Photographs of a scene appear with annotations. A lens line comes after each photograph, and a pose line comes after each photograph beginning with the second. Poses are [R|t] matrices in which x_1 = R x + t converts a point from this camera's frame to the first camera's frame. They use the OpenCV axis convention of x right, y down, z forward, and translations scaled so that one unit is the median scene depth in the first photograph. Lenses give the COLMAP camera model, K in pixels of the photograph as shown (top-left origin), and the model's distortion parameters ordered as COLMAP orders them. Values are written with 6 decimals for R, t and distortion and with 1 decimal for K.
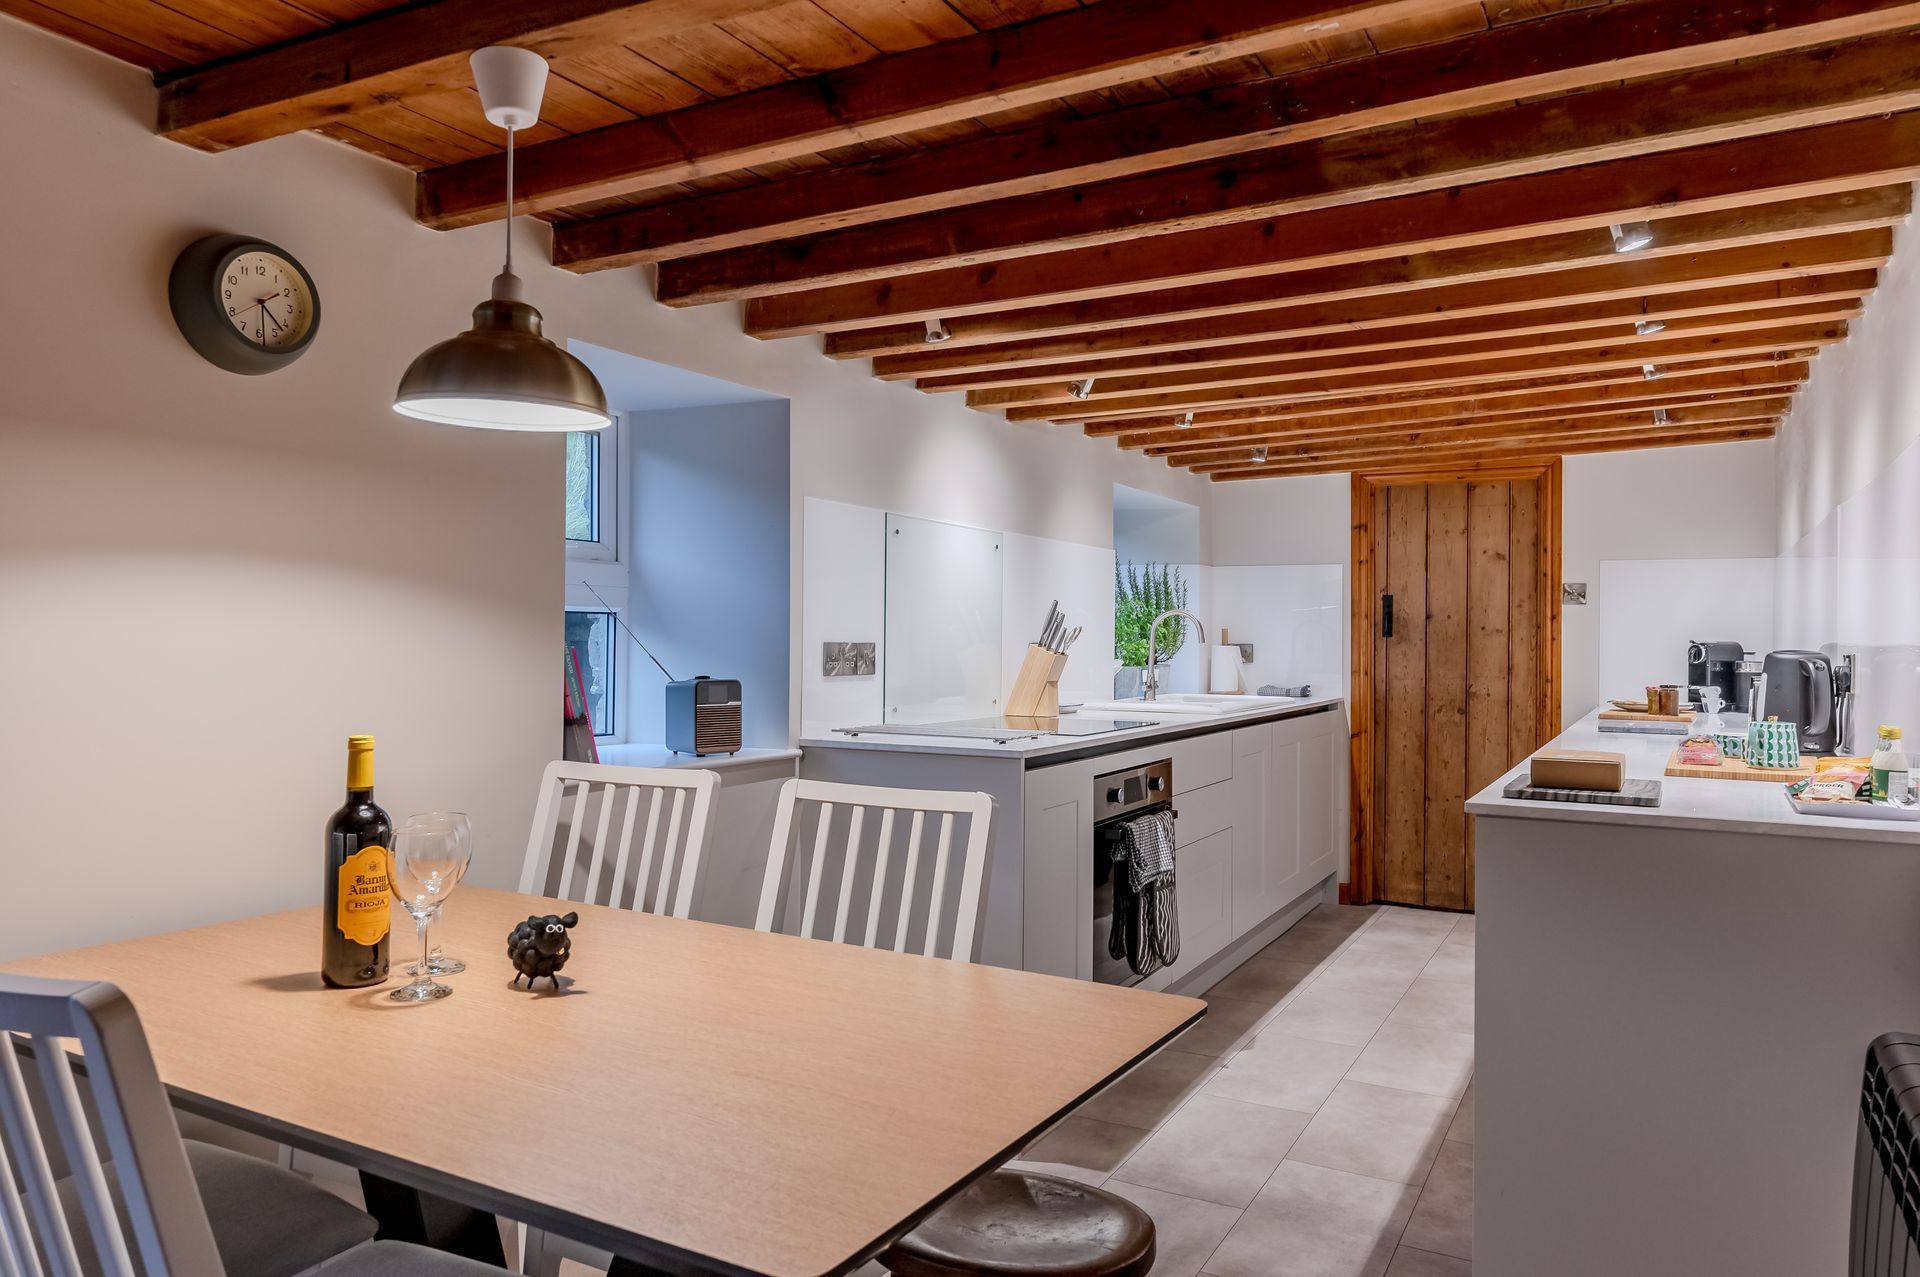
lens RADIAL K [[1284.0, 0, 960.0], [0, 1284.0, 638.5], [0, 0, 1]] dist [-0.005493, -0.005444]
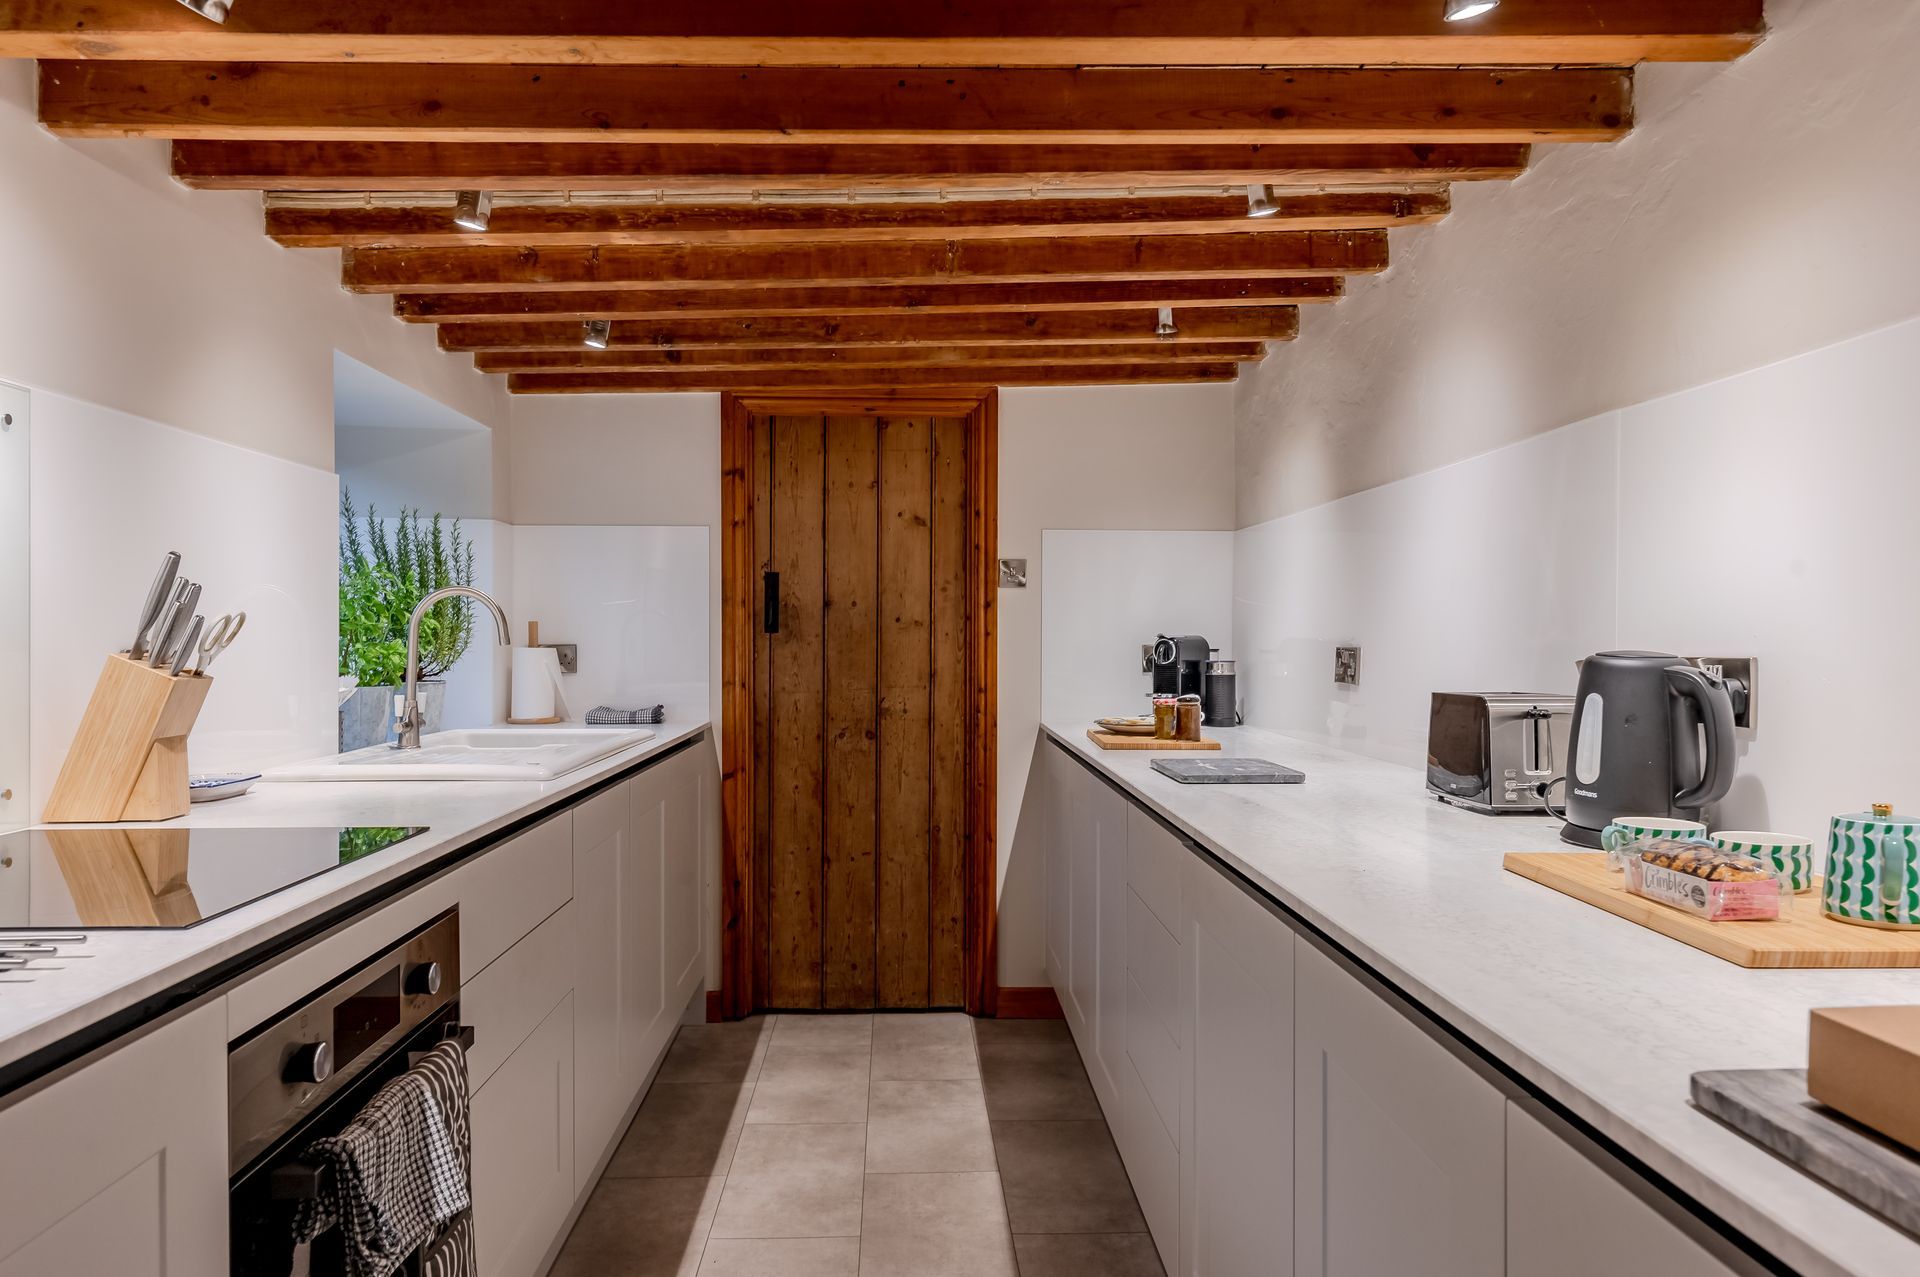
lens RADIAL K [[1404.1, 0, 960.0], [0, 1404.1, 638.5], [0, 0, 1]] dist [0.003097, 0.001207]
pose [[0.869040, -0.008315, 0.494672, 0.045810], [0.007155, 0.999965, 0.004238, -0.000432], [-0.494690, -0.000143, 0.869069, 0.295833]]
